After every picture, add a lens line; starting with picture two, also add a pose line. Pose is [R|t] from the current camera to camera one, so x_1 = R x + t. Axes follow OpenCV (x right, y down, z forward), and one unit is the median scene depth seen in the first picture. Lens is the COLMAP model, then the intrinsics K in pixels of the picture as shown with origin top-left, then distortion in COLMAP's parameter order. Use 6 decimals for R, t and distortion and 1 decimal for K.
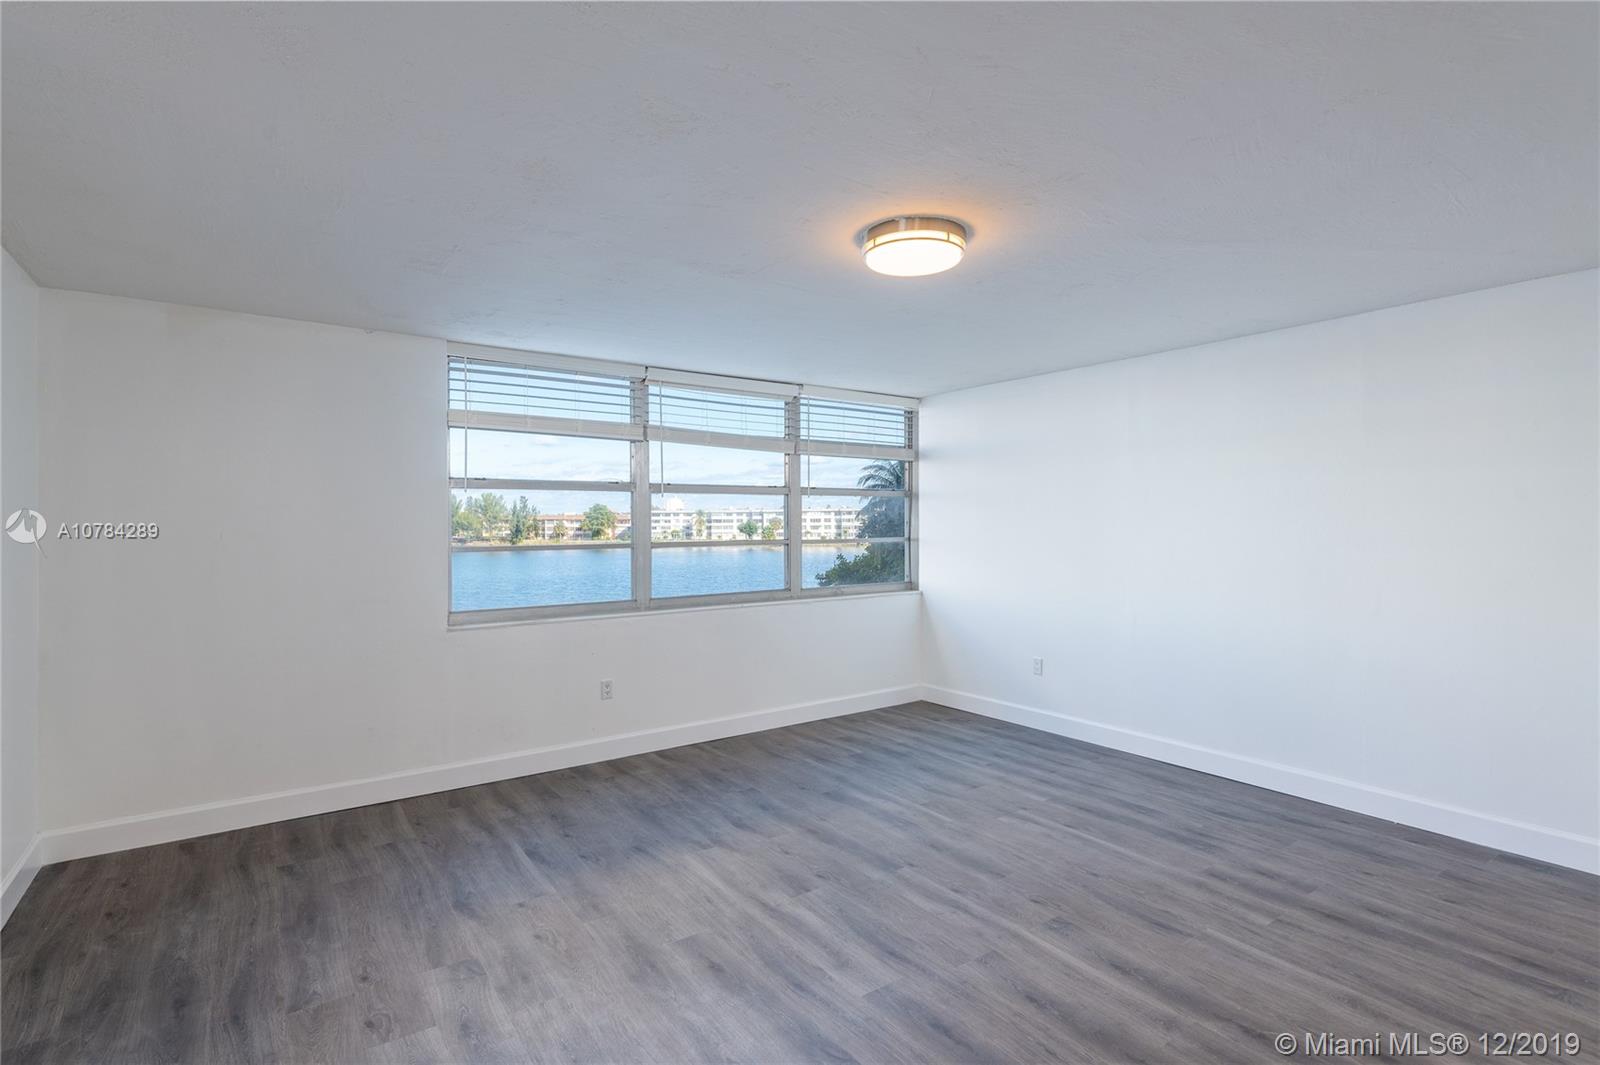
lens RADIAL K [[774.8, 0, 800.0], [0, 774.8, 532.5], [0, 0, 1]] dist [0.006204, -0.000200]
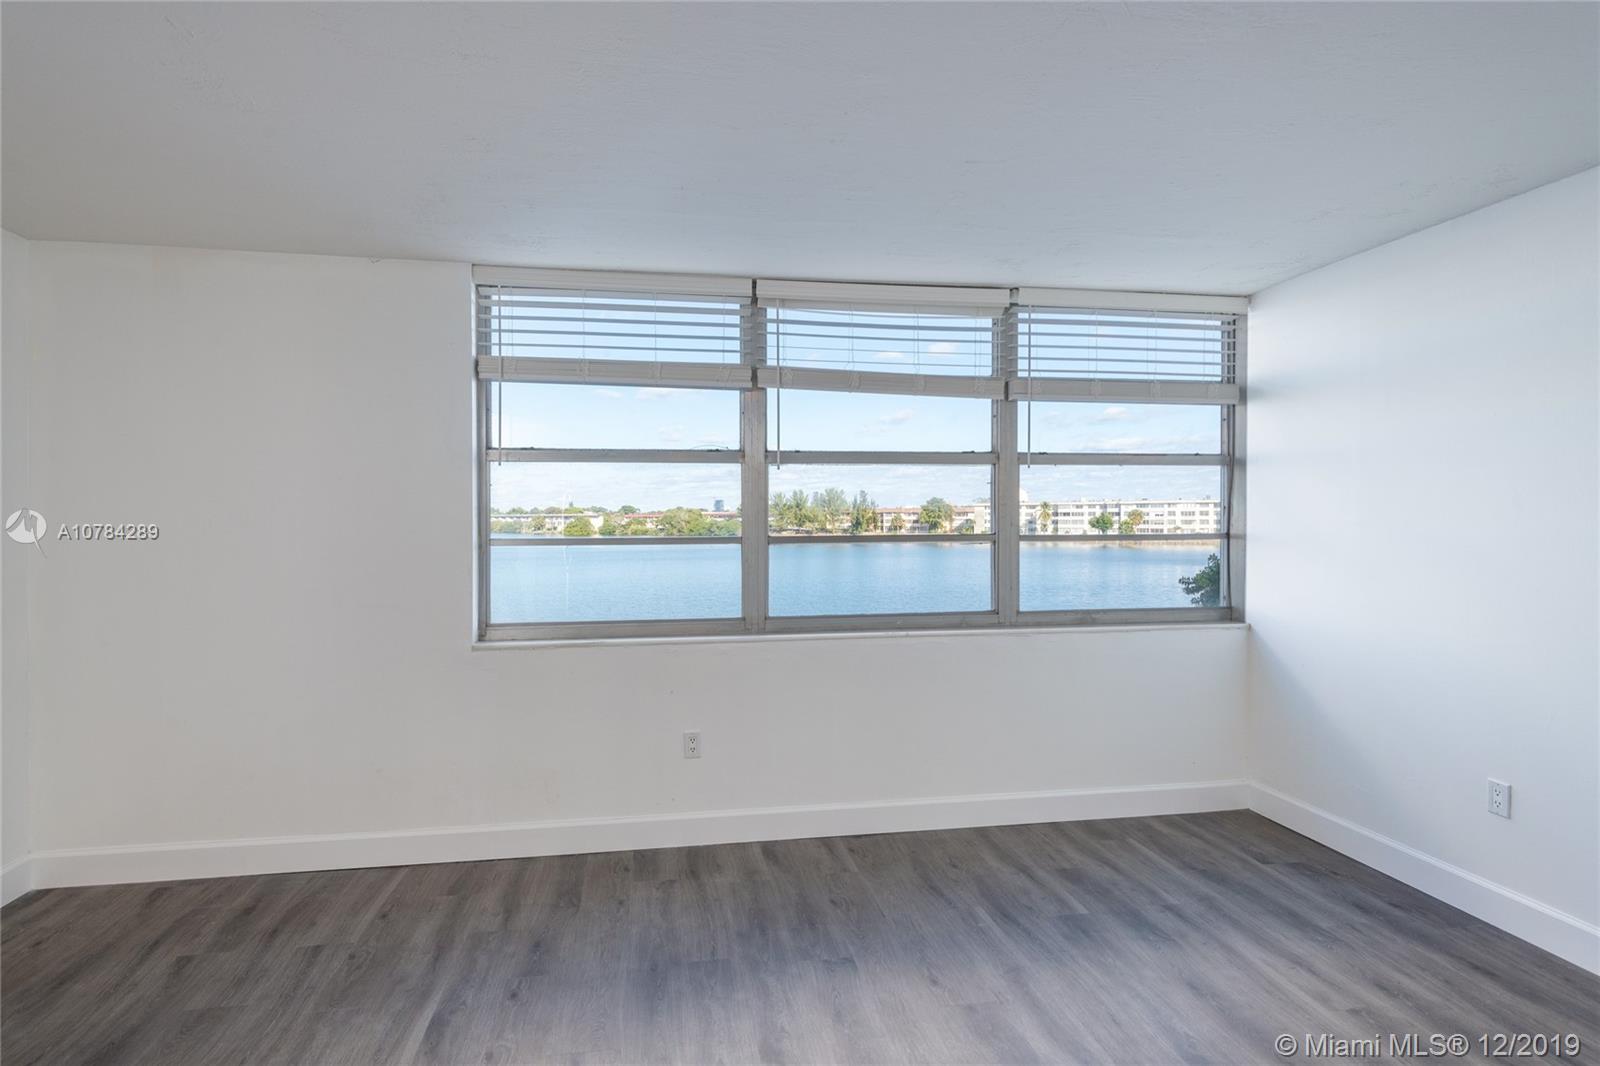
lens RADIAL K [[794.2, 0, 775.5], [0, 794.2, 533.7], [0, 0, 1]] dist [0.014477, -0.001419]
pose [[0.896539, 0.012167, -0.442798, 0.125855], [-0.007829, 0.999902, 0.011623, 0.002410], [0.442896, -0.006954, 0.896546, 0.365328]]
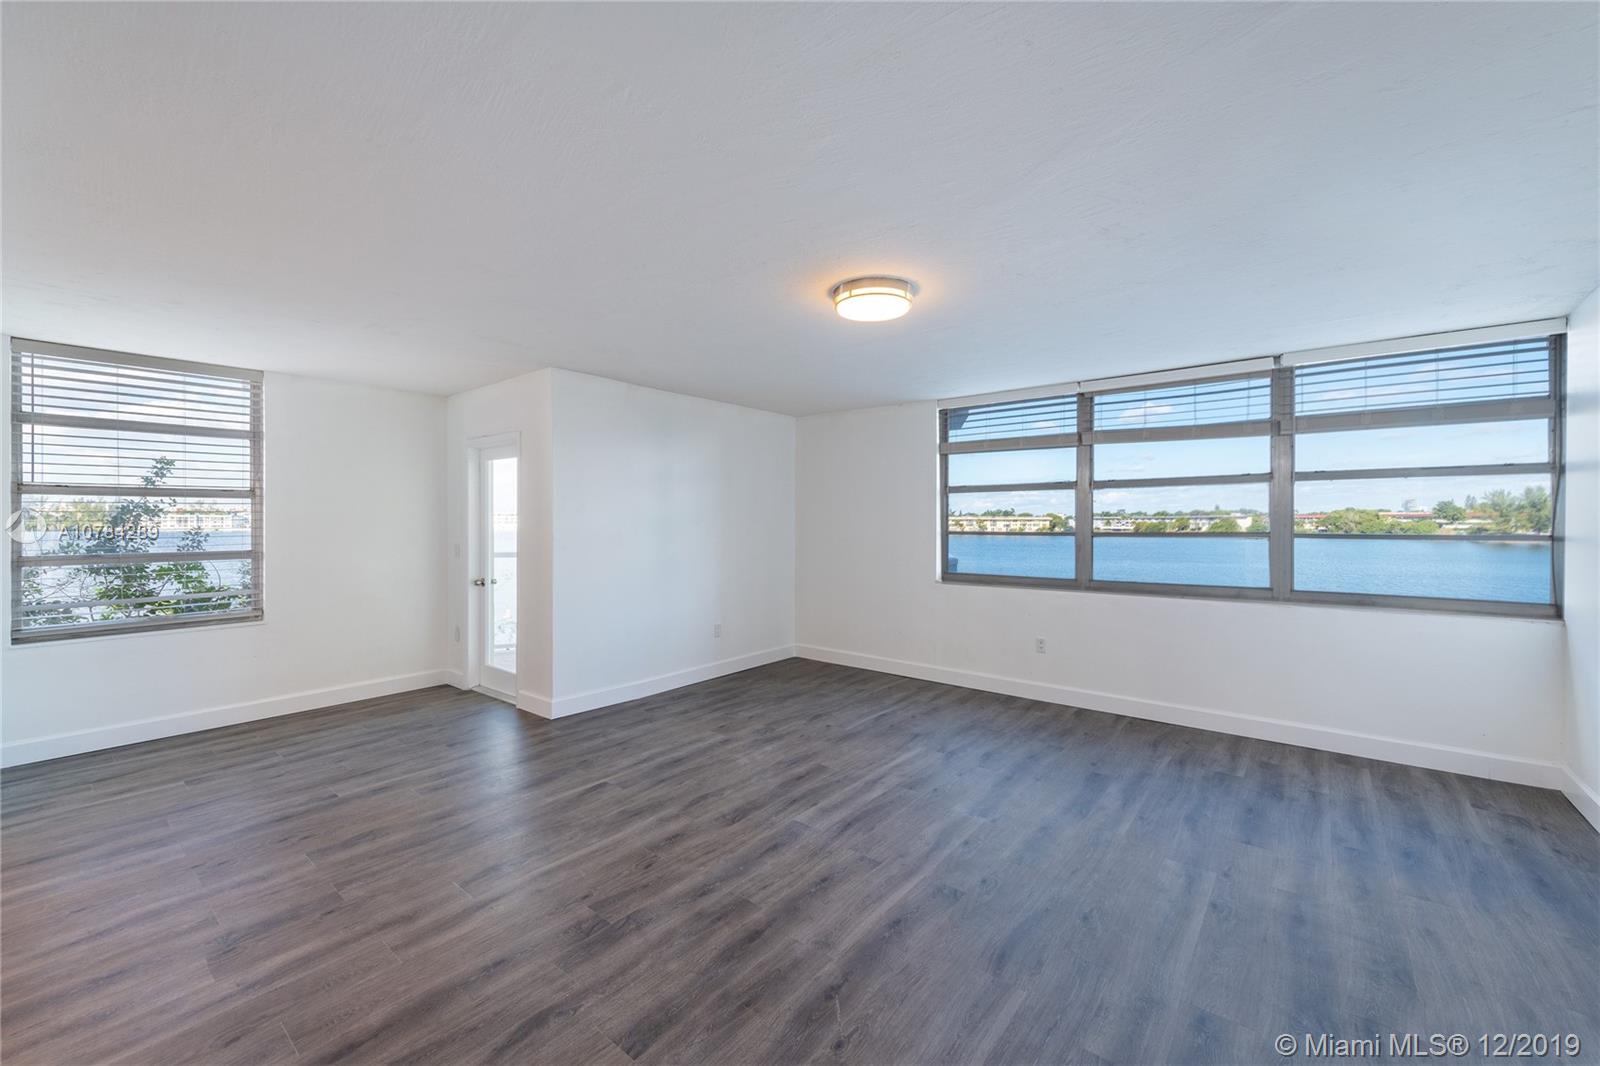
lens RADIAL K [[636.0, 0, 800.0], [0, 636.0, 533.0], [0, 0, 1]] dist [0.001148, -0.000358]
pose [[0.269544, 0.024808, -0.962668, 0.605506], [-0.012083, 0.999677, 0.022378, -0.000951], [0.962912, 0.005600, 0.269757, 0.312918]]
